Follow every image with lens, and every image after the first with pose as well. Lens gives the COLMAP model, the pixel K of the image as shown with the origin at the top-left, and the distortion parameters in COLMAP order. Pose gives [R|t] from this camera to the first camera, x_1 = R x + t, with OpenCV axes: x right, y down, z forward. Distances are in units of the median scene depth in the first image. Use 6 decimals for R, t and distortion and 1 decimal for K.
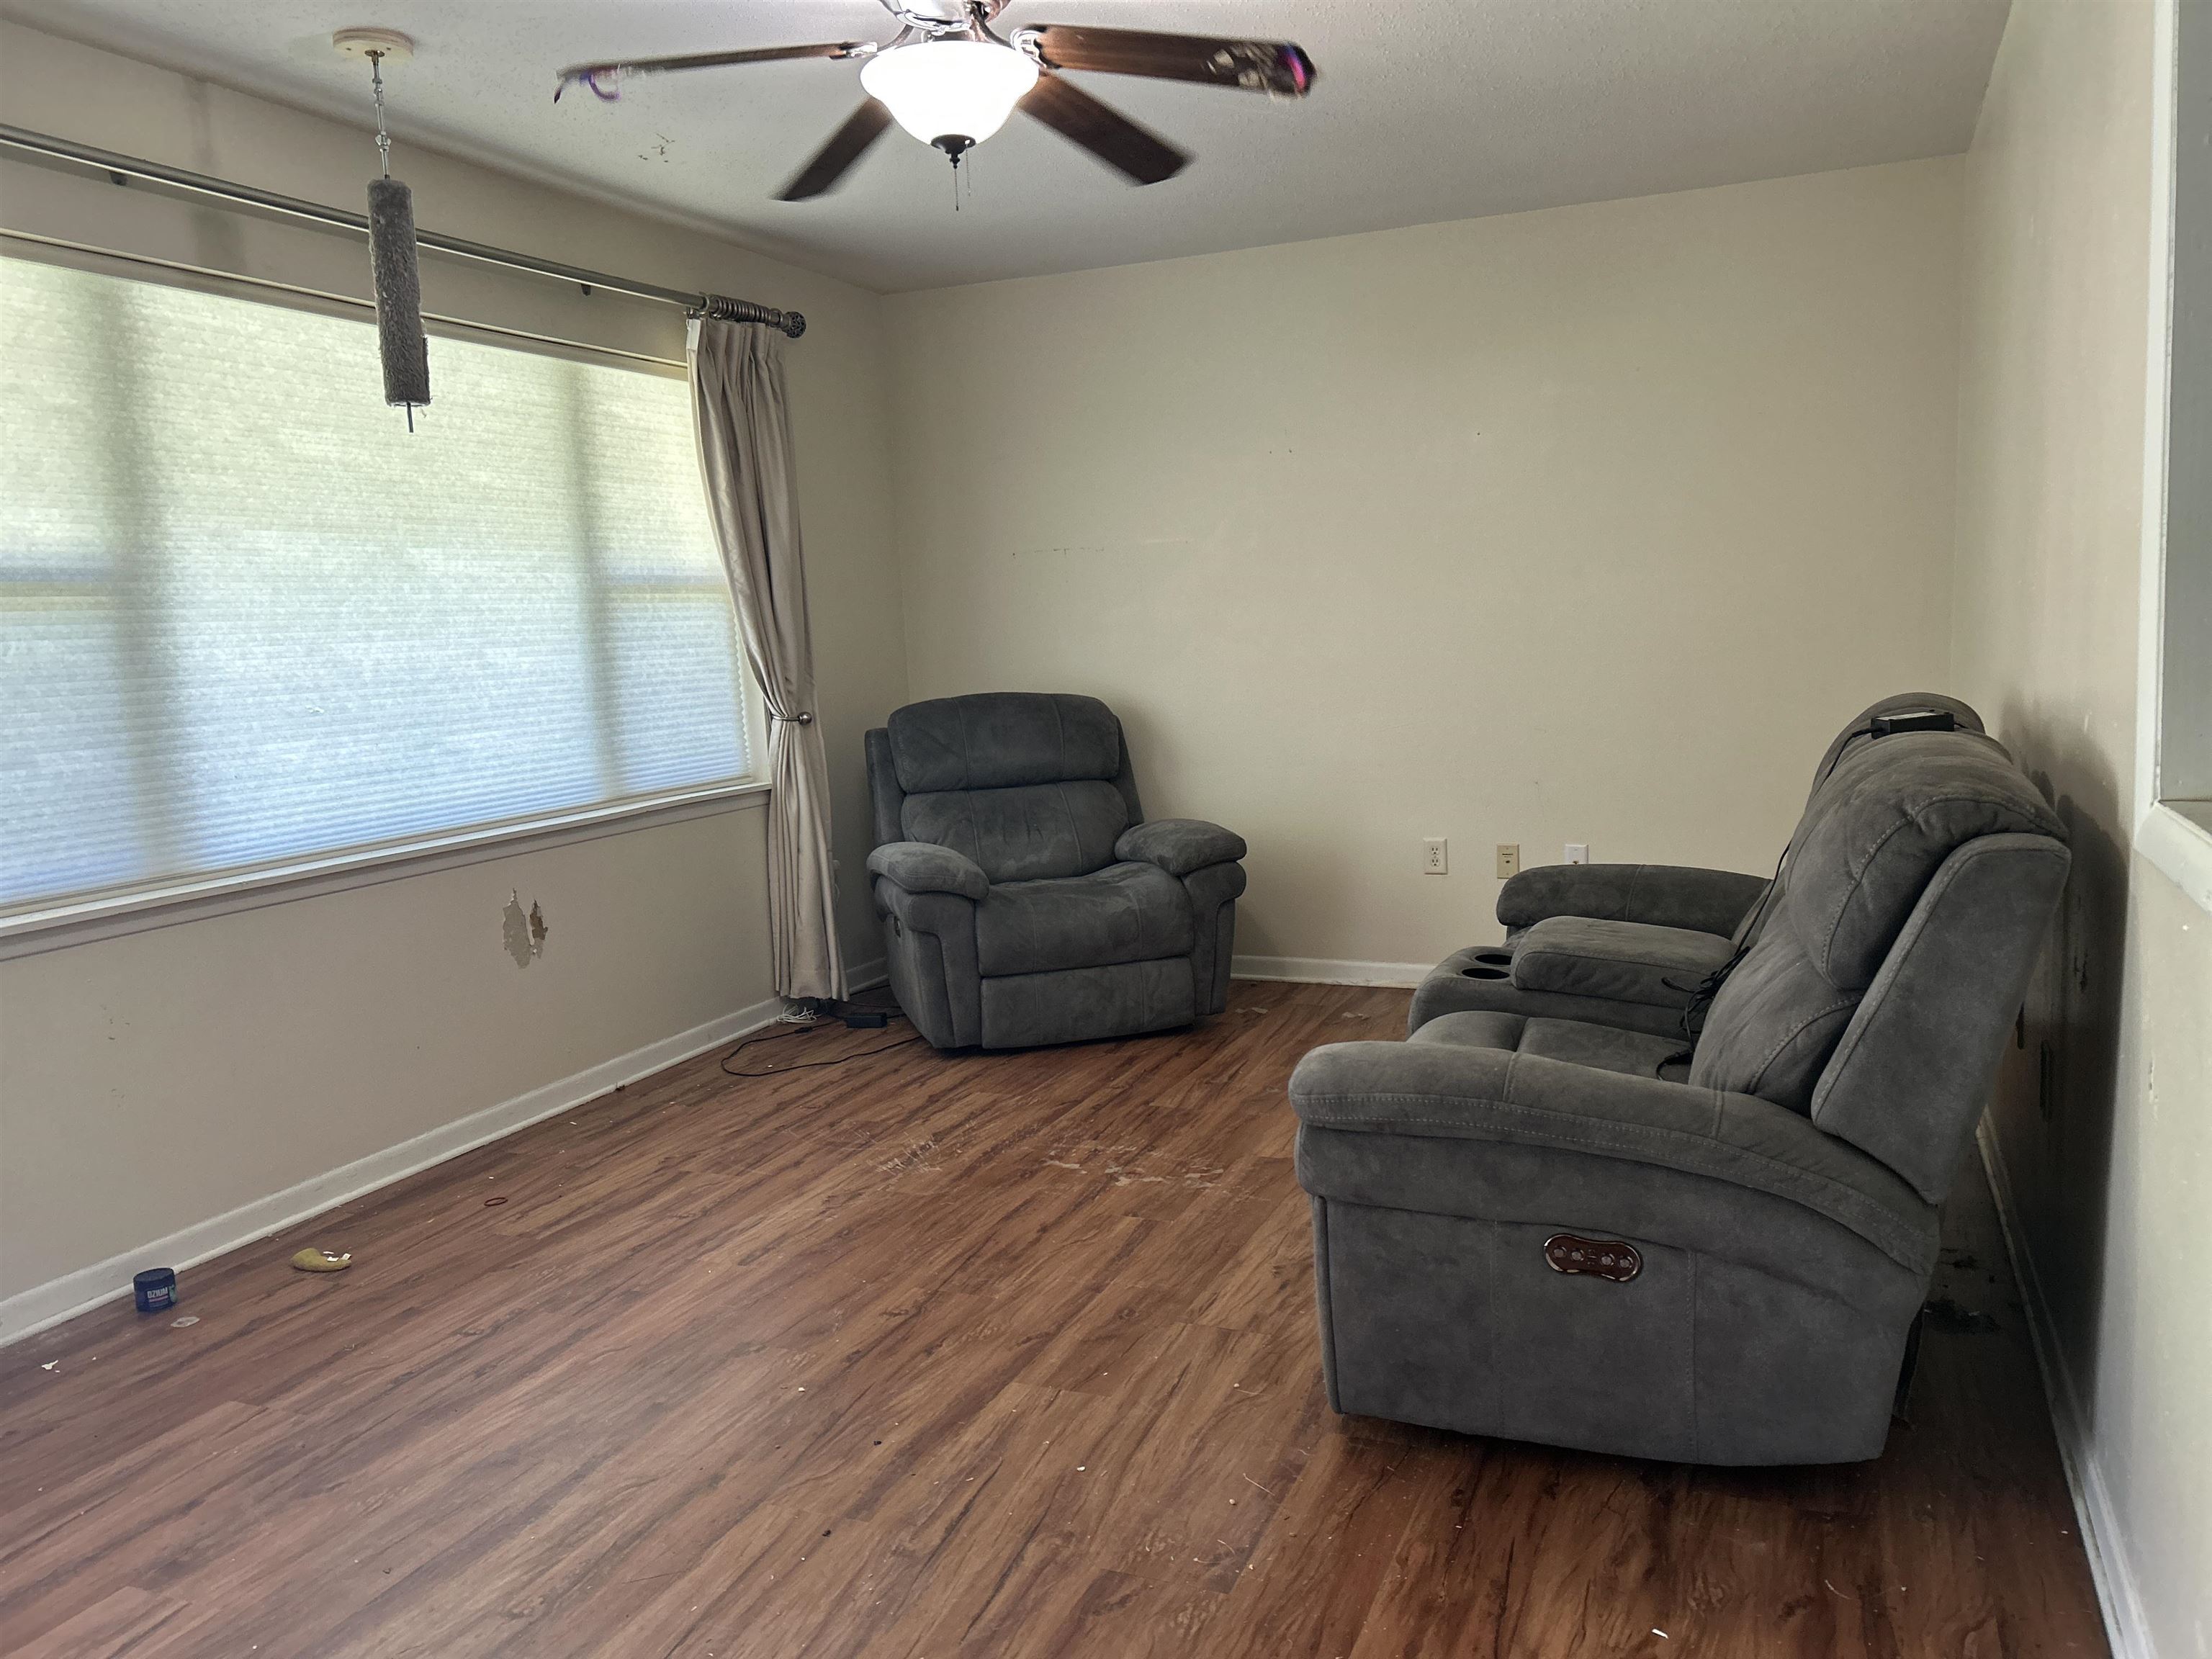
lens RADIAL K [[1664.4, 0, 1116.9], [0, 1664.4, 832.4], [0, 0, 1]] dist [0.007475, -0.006298]
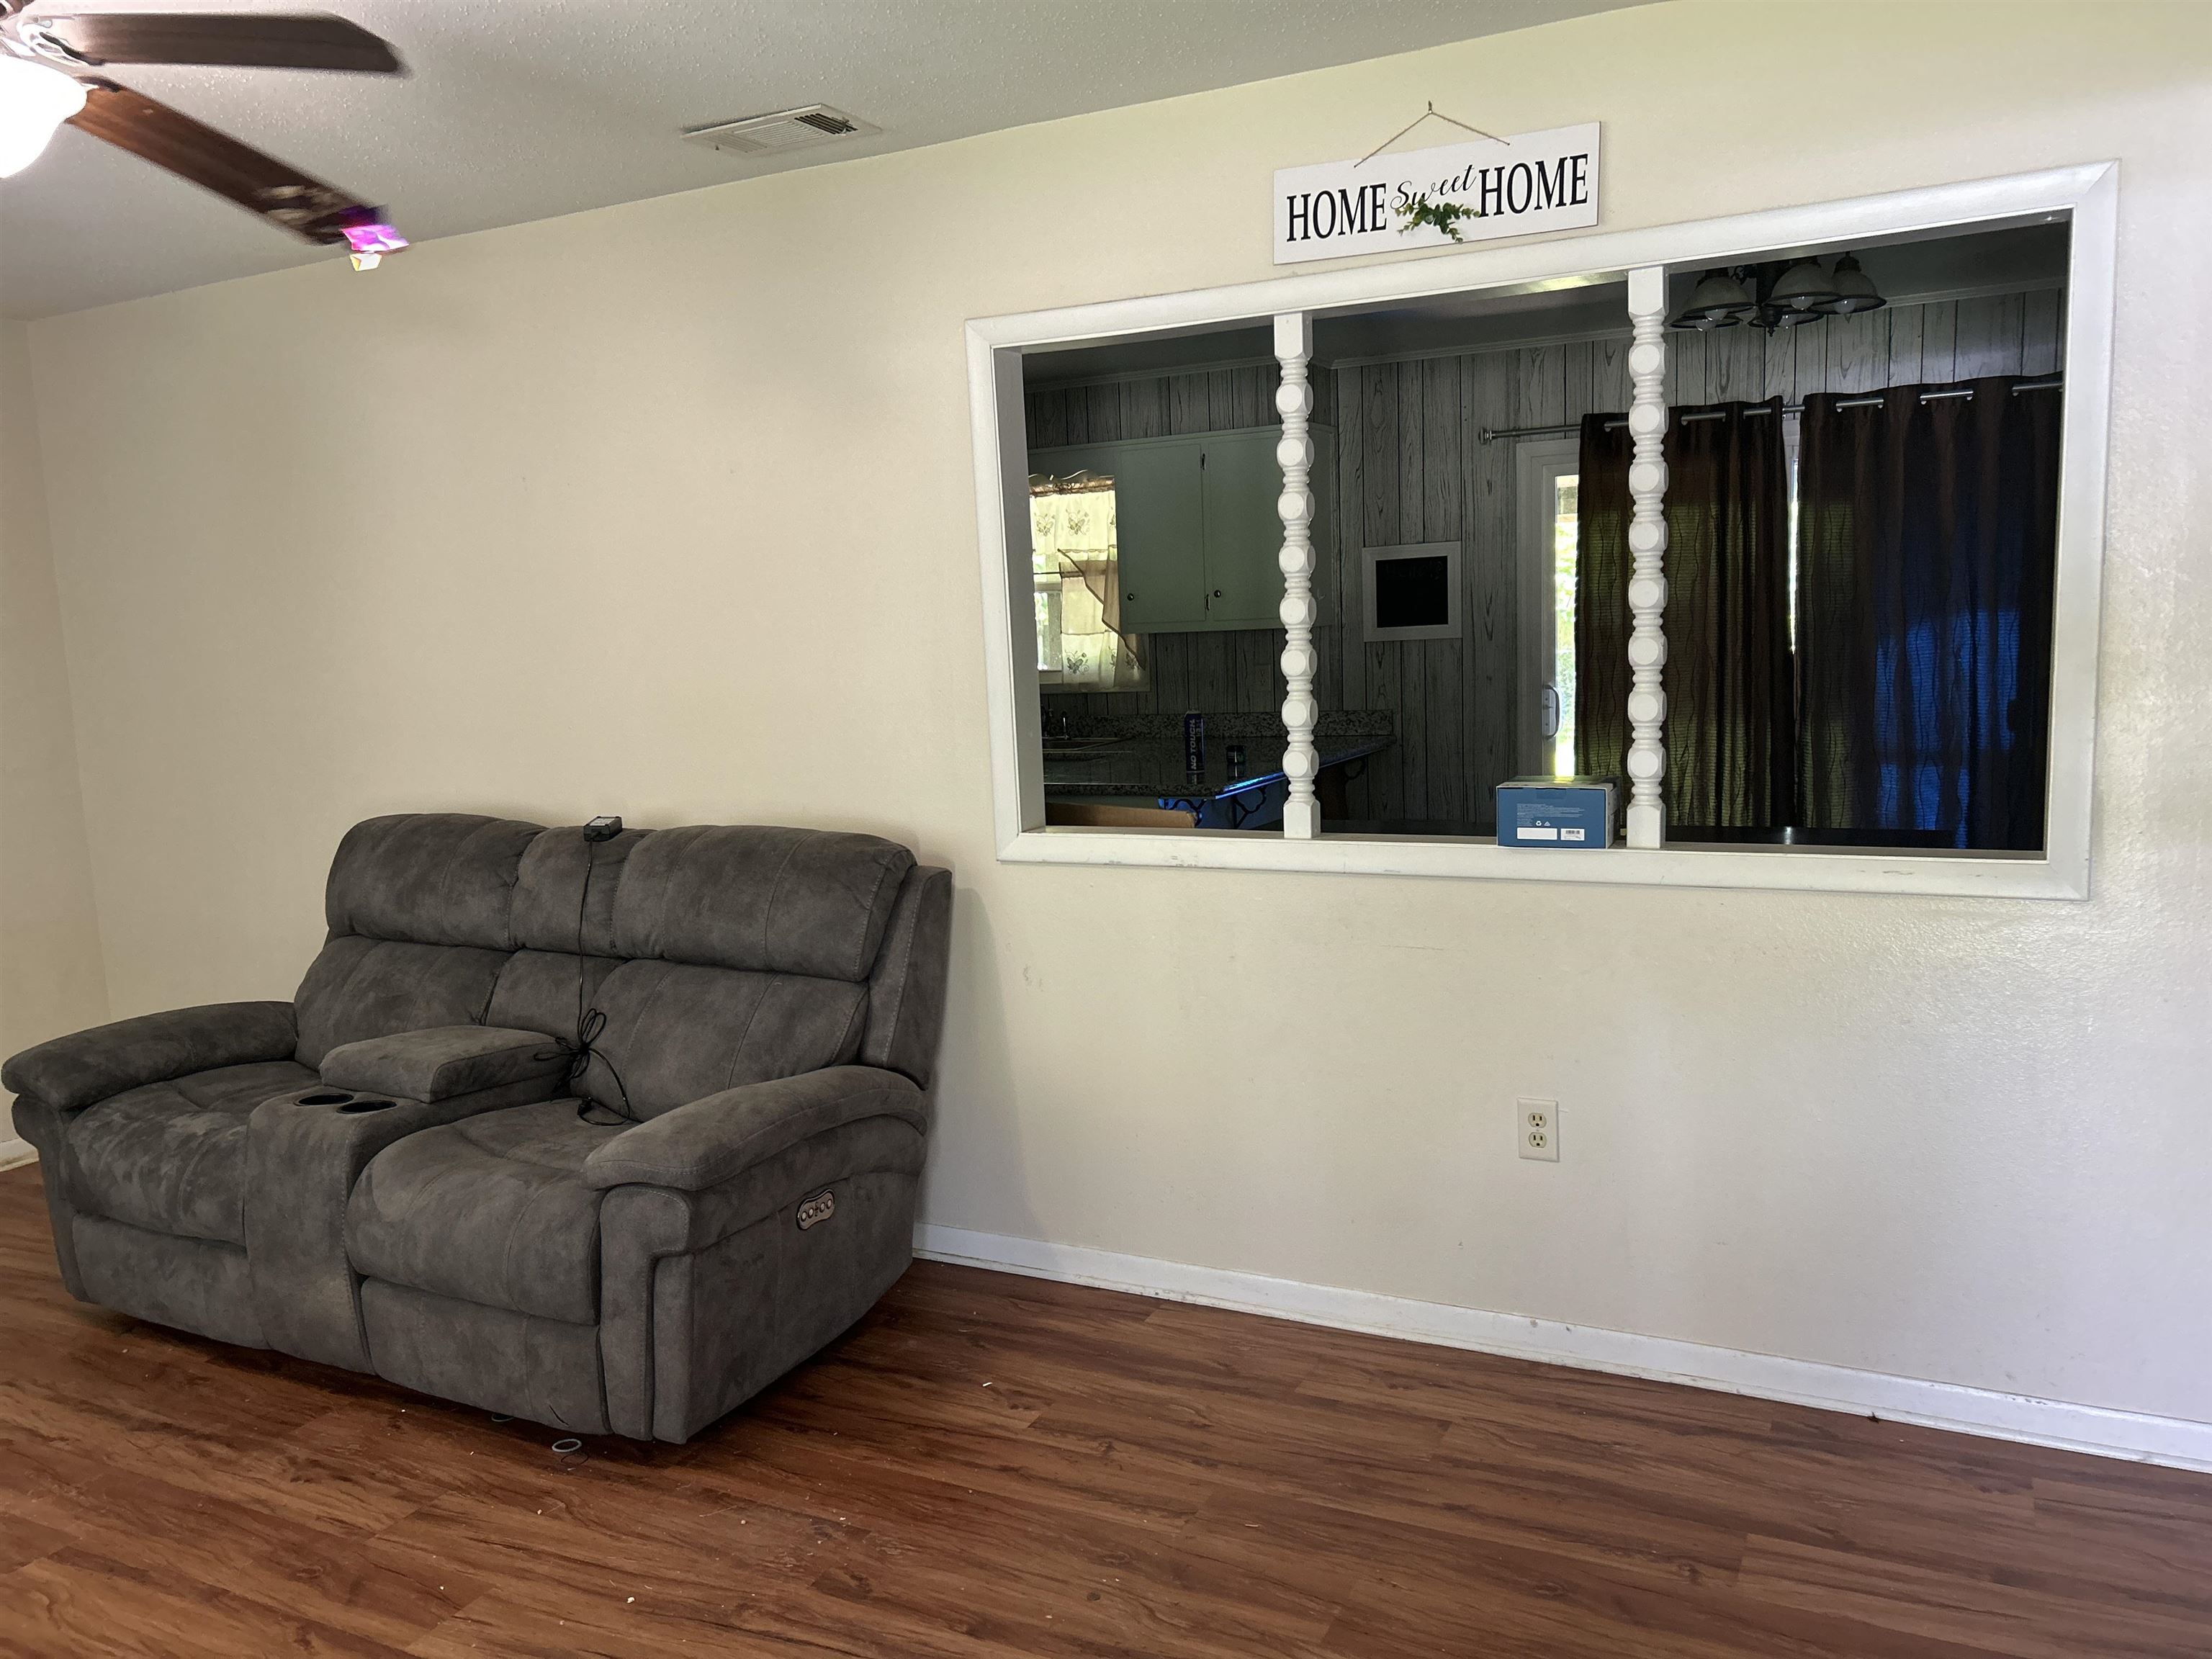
lens RADIAL K [[1664.4, 0, 1111.8], [0, 1664.4, 826.4], [0, 0, 1]] dist [0.007475, -0.006298]
pose [[0.061137, -0.081674, 0.994782, -0.979880], [0.161454, 0.984331, 0.070893, -0.109688], [-0.984985, 0.156277, 0.073366, 0.559868]]
